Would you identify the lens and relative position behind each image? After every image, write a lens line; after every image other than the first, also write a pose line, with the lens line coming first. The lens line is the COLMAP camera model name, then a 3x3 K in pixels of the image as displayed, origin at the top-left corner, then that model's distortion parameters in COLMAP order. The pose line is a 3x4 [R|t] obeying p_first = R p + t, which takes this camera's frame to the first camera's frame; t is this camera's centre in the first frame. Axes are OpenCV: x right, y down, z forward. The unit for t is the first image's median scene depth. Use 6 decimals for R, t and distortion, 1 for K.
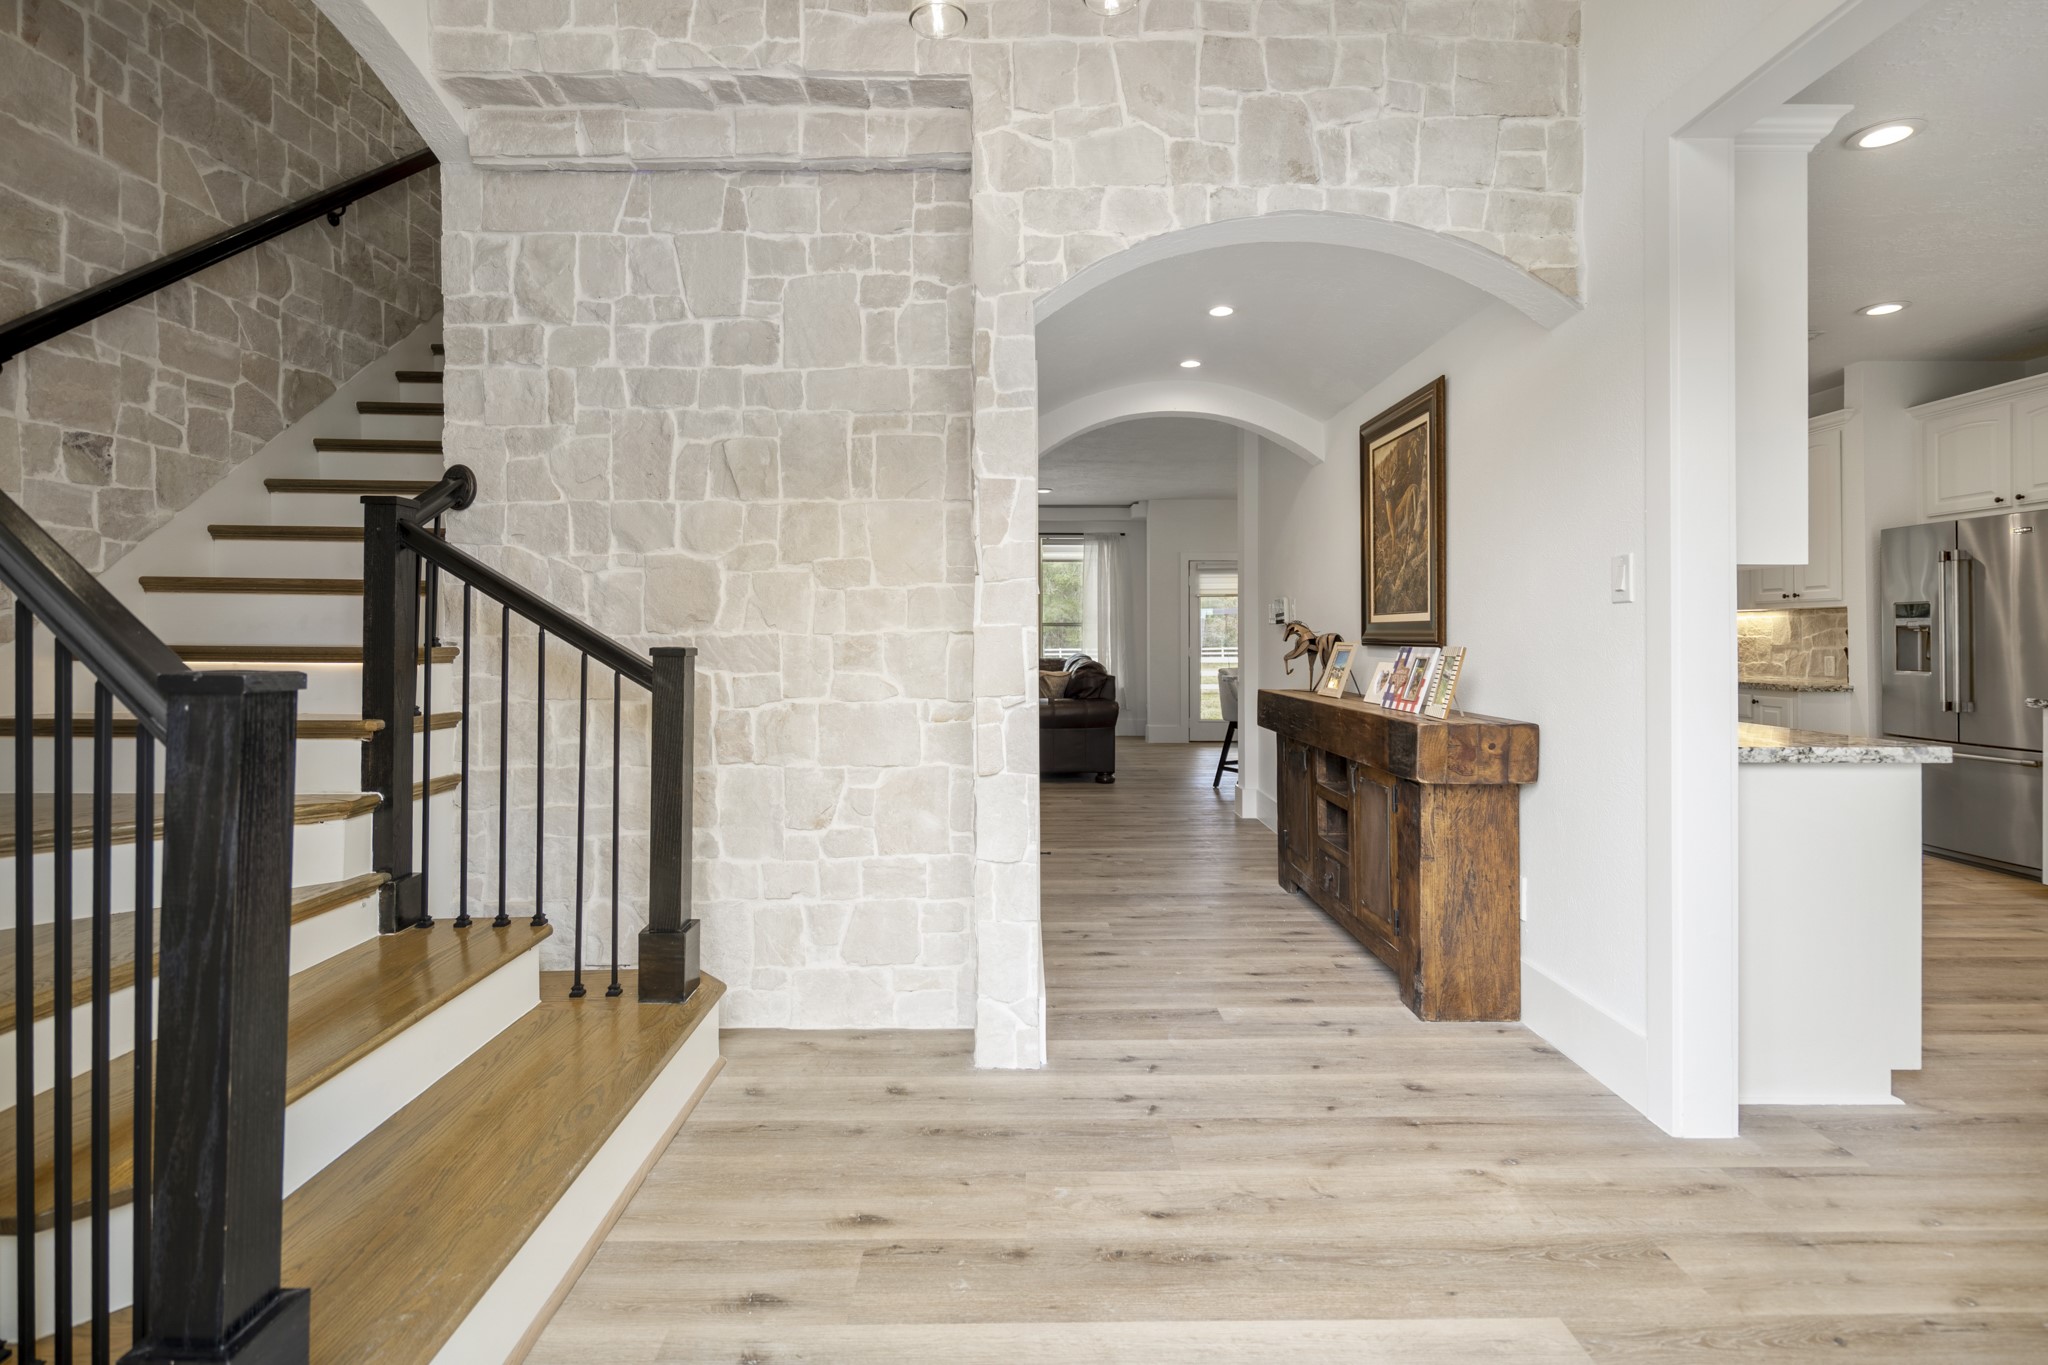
lens RADIAL K [[955.5, 0, 1028.5], [0, 955.5, 621.5], [0, 0, 1]] dist [0.004199, -0.001019]
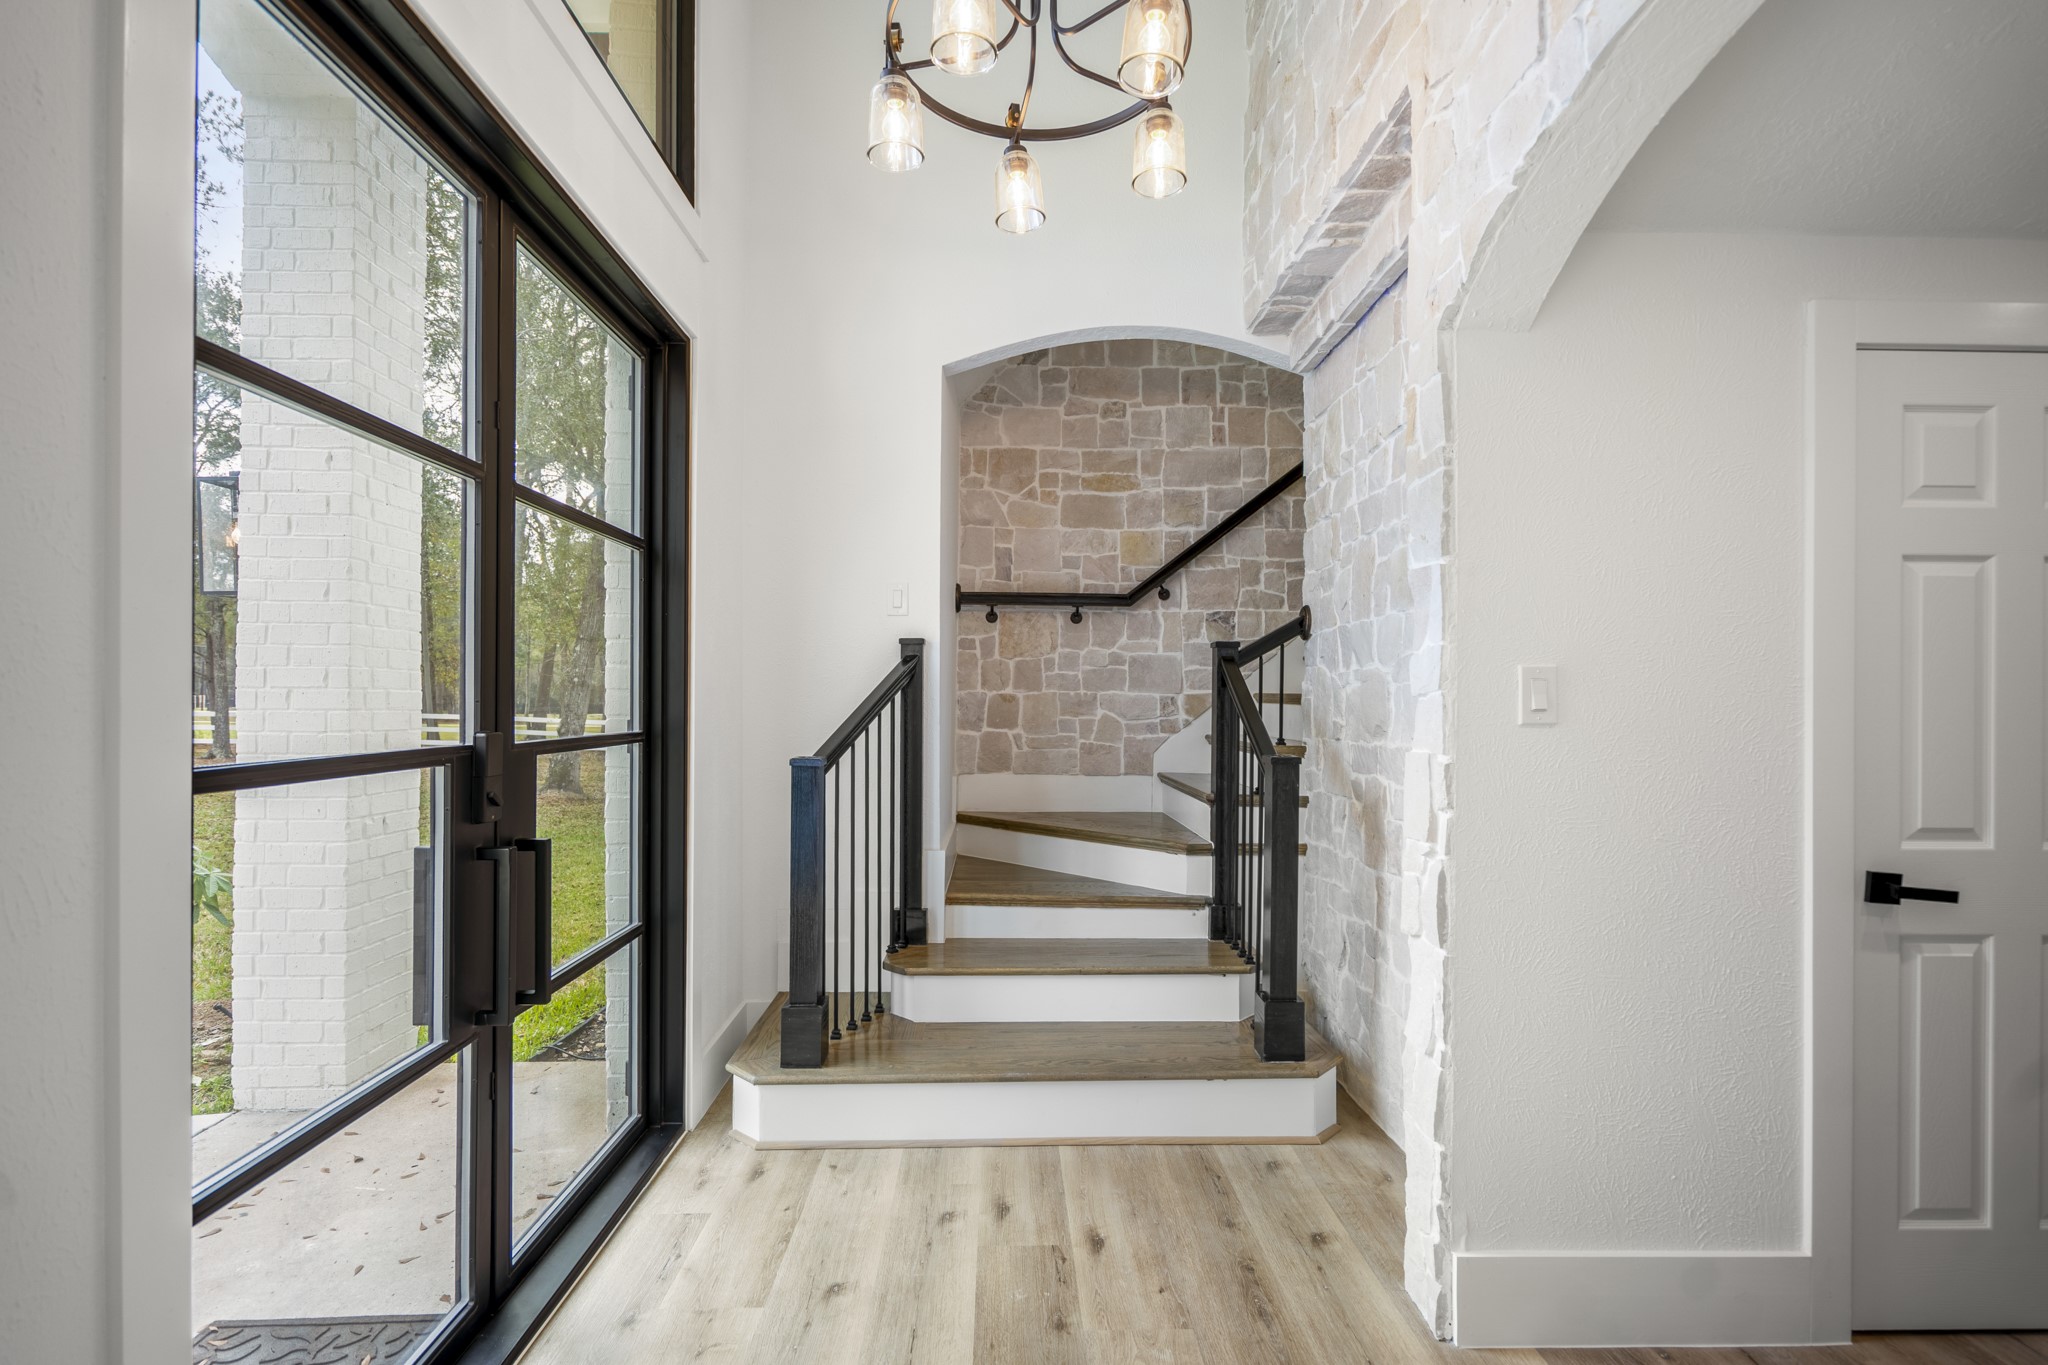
lens RADIAL K [[955.5, 0, 1024.9], [0, 955.5, 695.7], [0, 0, 1]] dist [0.004199, -0.001019]
pose [[0.020191, -0.005330, -0.999782, 0.748082], [0.004583, 0.999976, -0.005238, -0.040081], [0.999786, -0.004476, 0.020215, 0.642845]]
